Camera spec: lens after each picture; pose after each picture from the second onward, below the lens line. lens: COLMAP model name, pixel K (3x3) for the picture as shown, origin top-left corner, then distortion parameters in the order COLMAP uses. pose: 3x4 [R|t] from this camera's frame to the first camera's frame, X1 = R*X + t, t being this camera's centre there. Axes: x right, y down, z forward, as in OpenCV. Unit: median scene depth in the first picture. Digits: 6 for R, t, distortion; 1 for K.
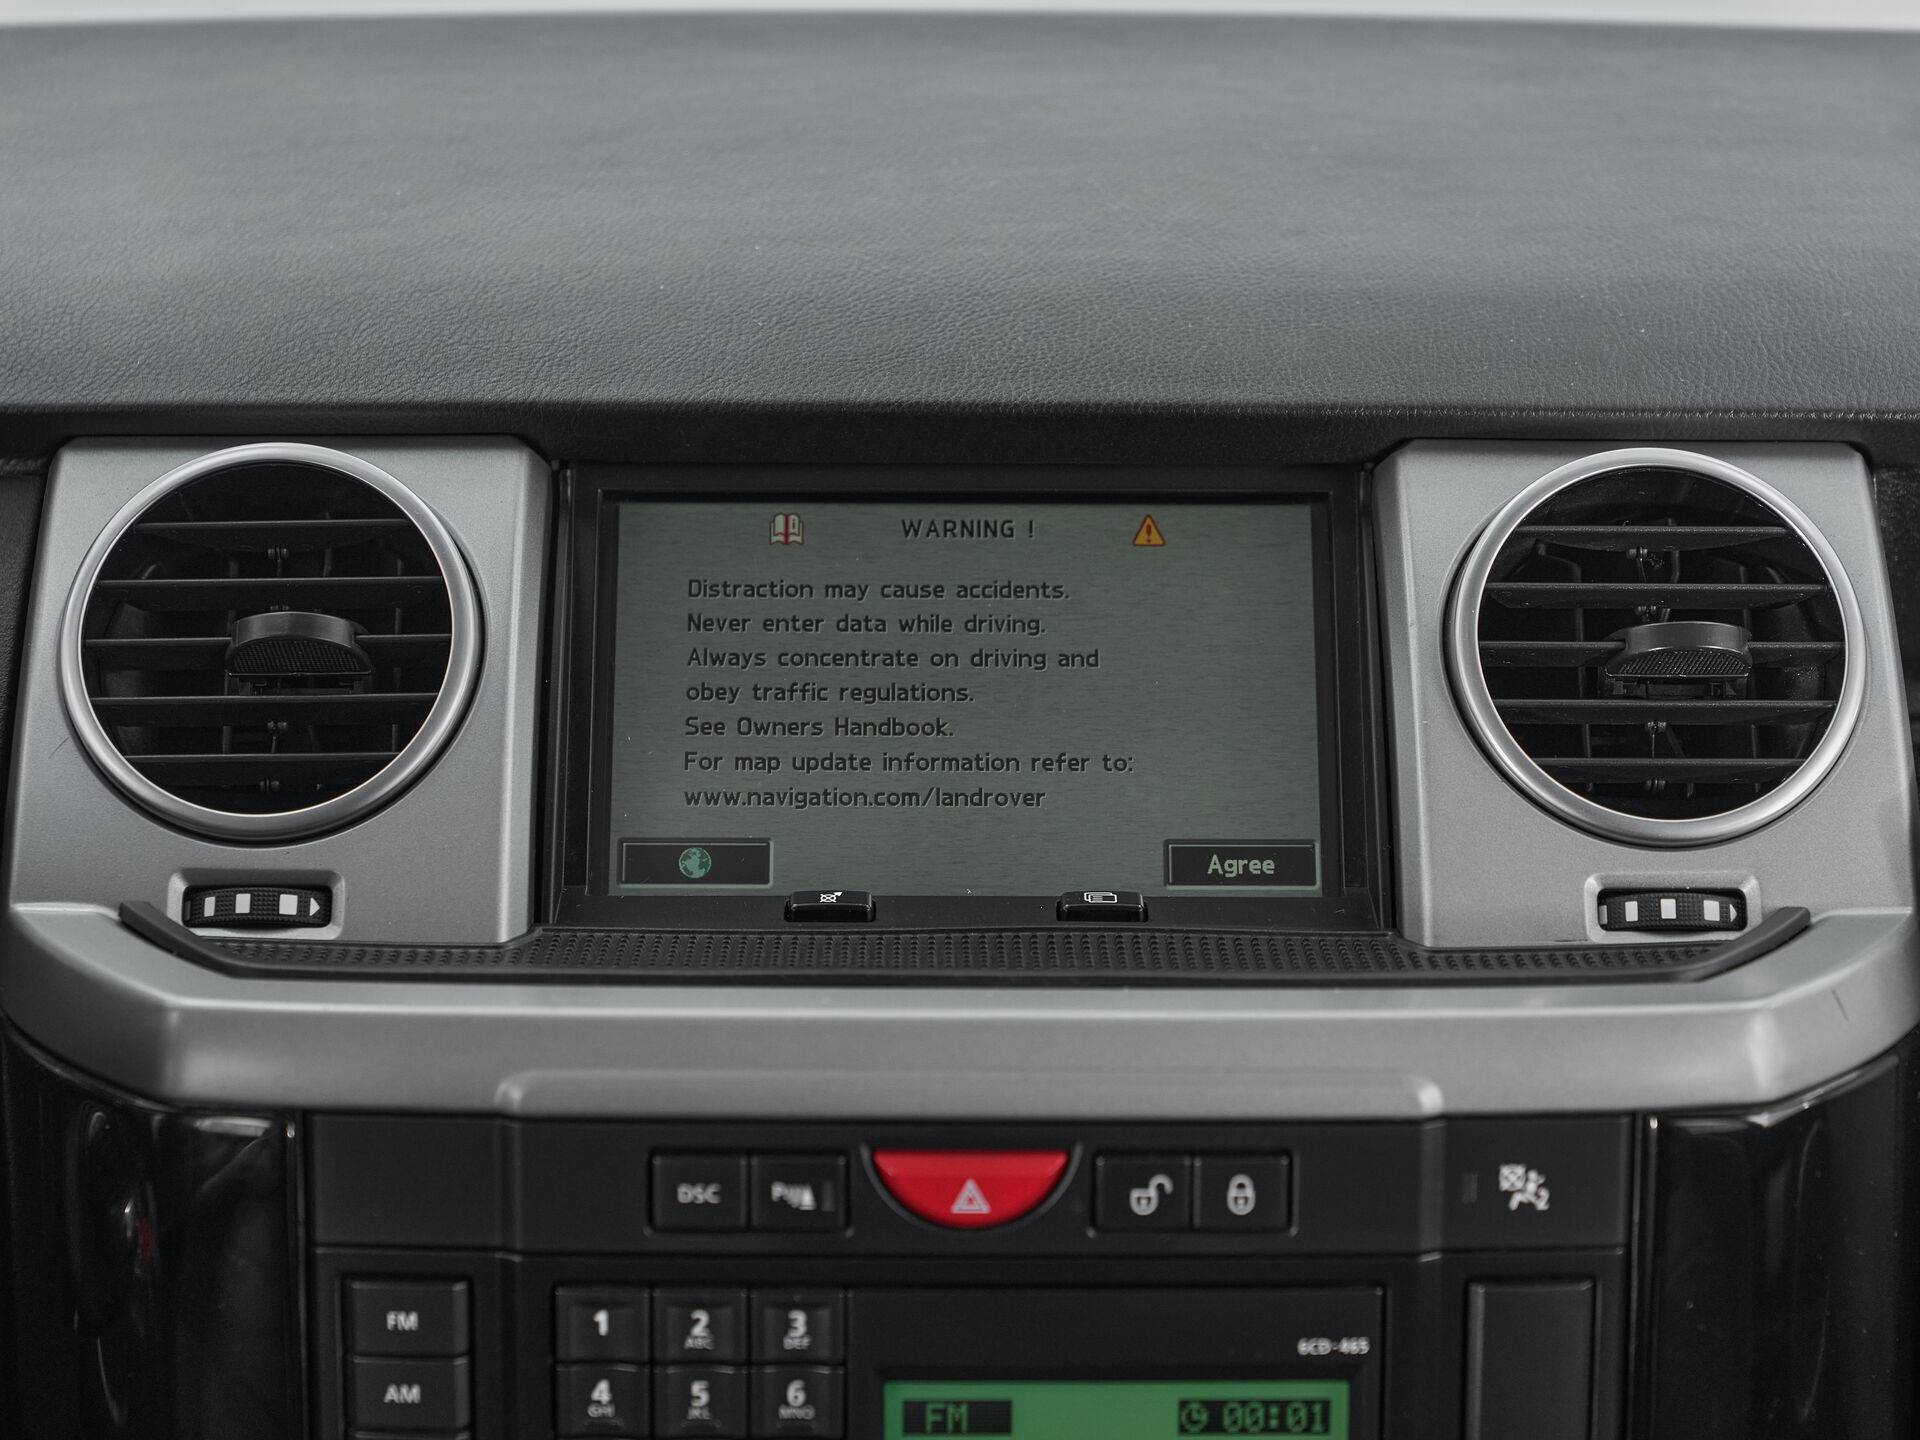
lens RADIAL K [[4394.3, 0, 960.0], [0, 4394.3, 720.0], [0, 0, 1]] dist [-0.008038, 0.021774]
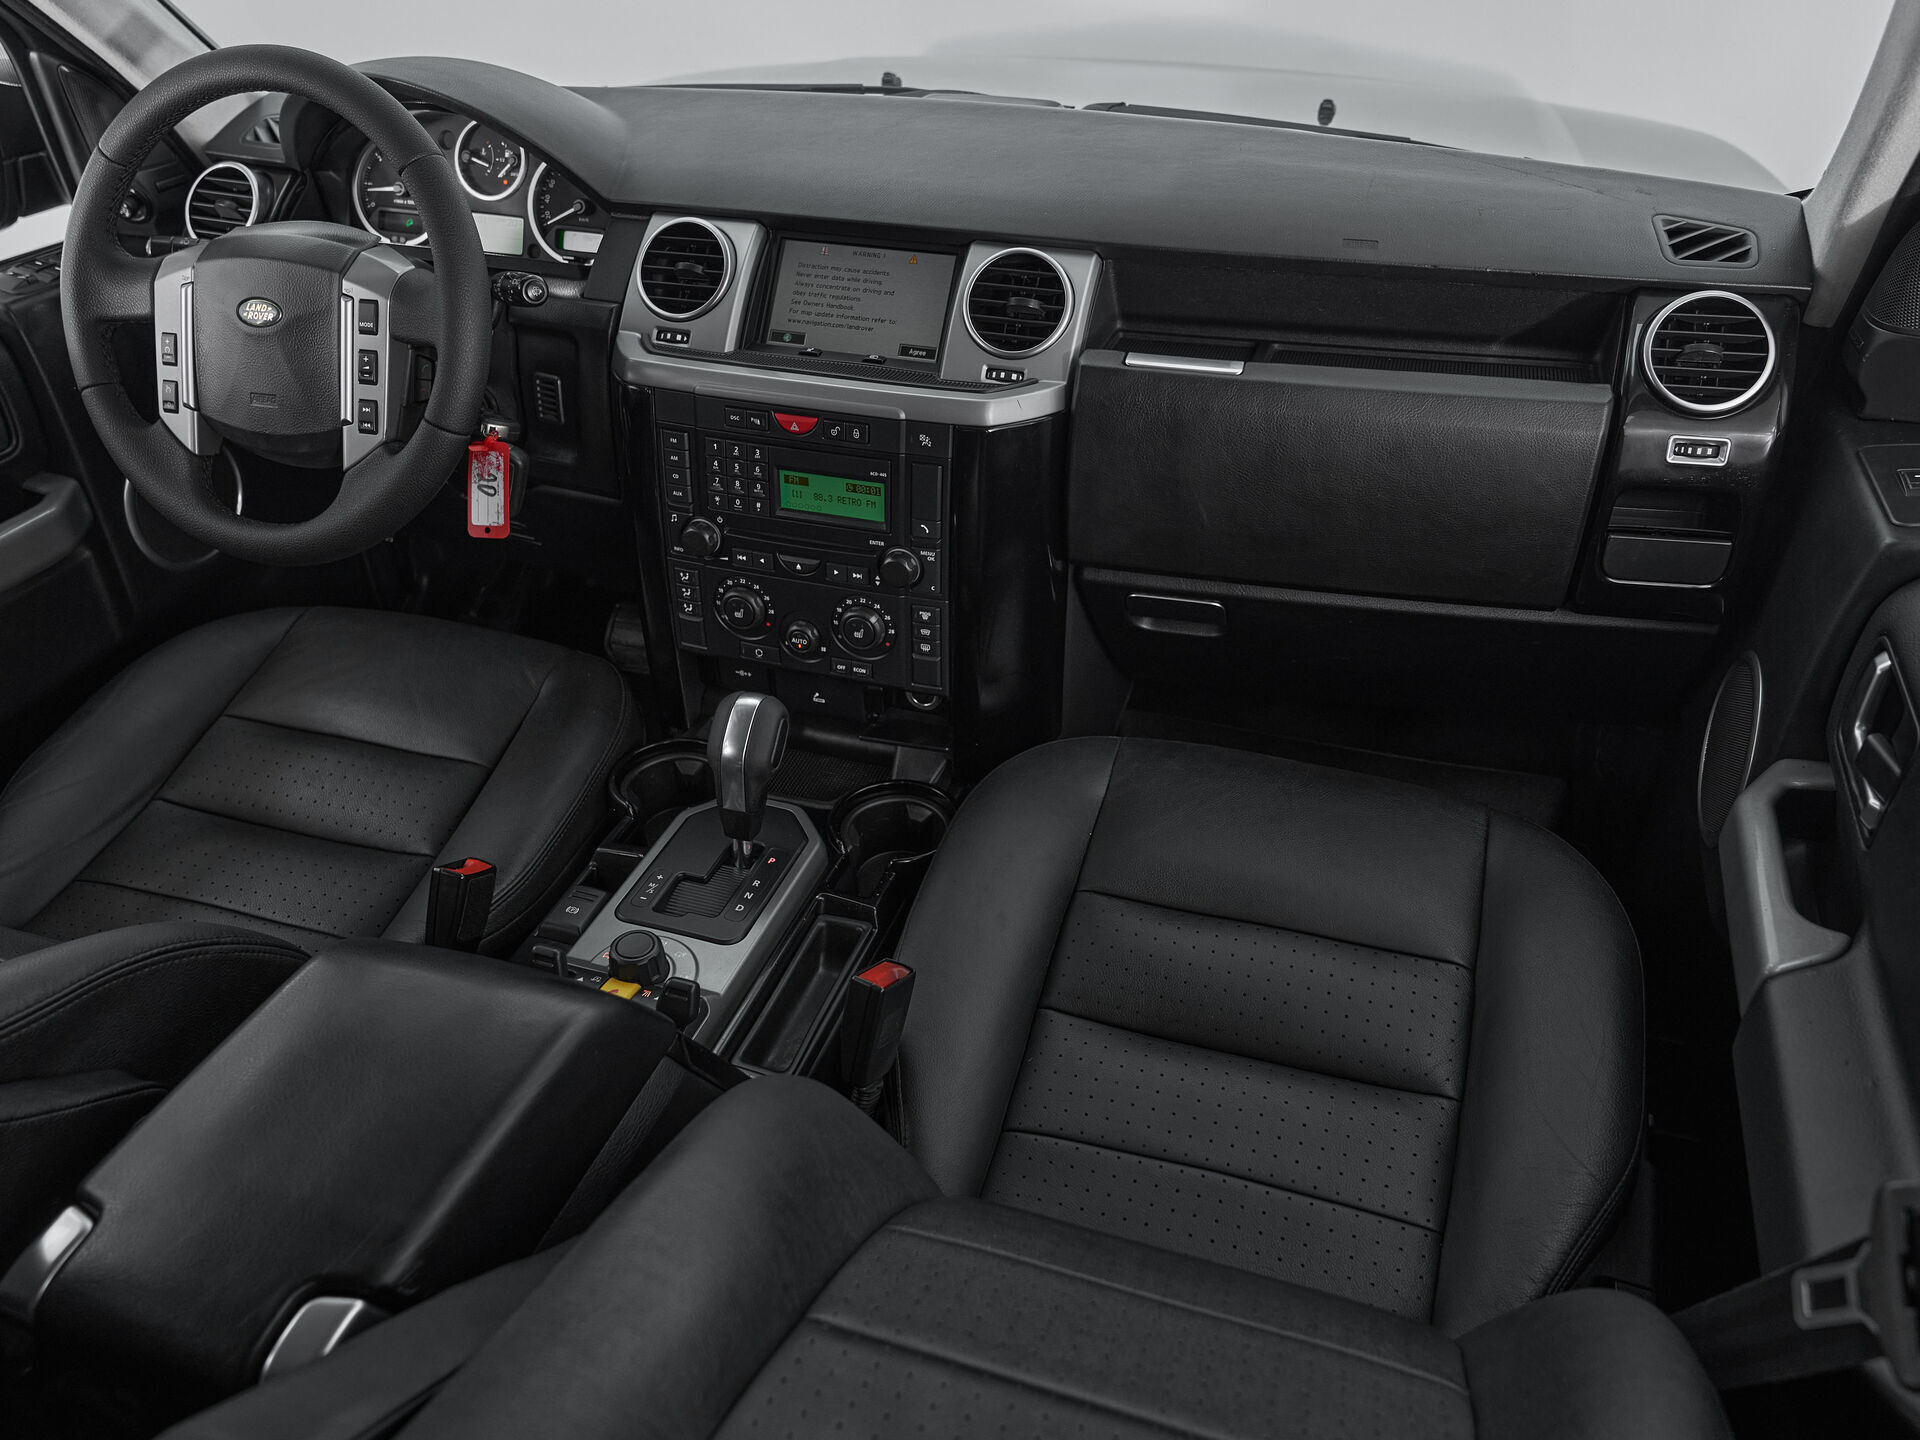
lens RADIAL K [[1469.0, 0, 960.0], [0, 1469.0, 720.0], [0, 0, 1]] dist [0.003076, -0.002517]
pose [[0.946628, 0.170942, -0.273266, 0.524660], [-0.087119, 0.951924, 0.293686, -0.043170], [0.310332, -0.254205, 0.916010, -0.258747]]
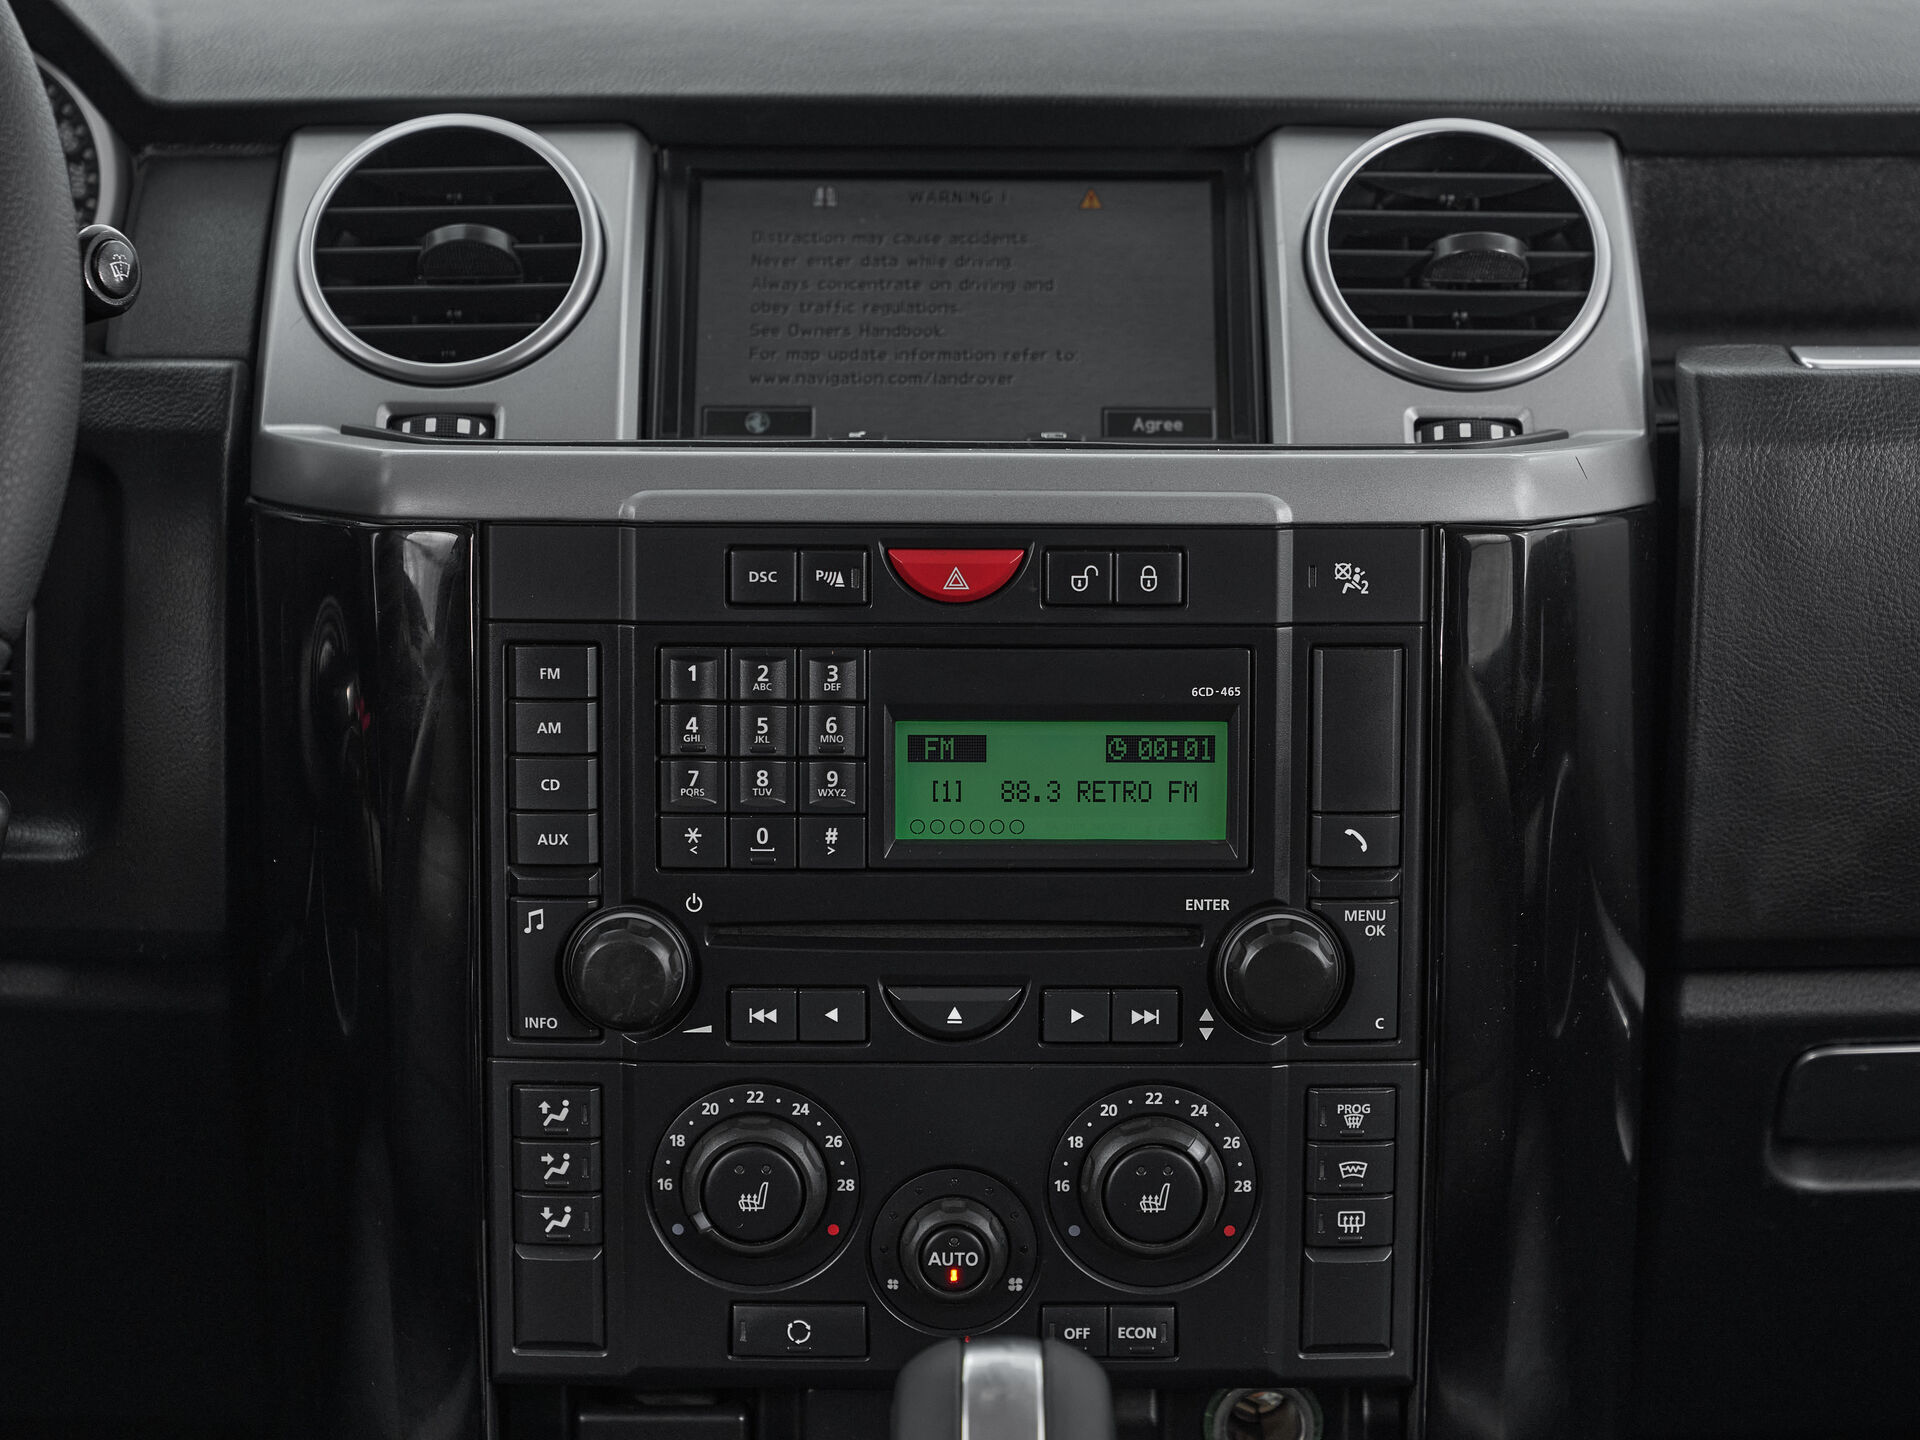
lens RADIAL K [[4394.3, 0, 960.0], [0, 4394.3, 720.0], [0, 0, 1]] dist [-0.008038, 0.021774]
pose [[0.999988, -0.000276, -0.004910, 0.009649], [-0.000183, 0.995637, -0.093314, 0.260928], [0.004914, 0.093314, 0.995625, -0.361510]]
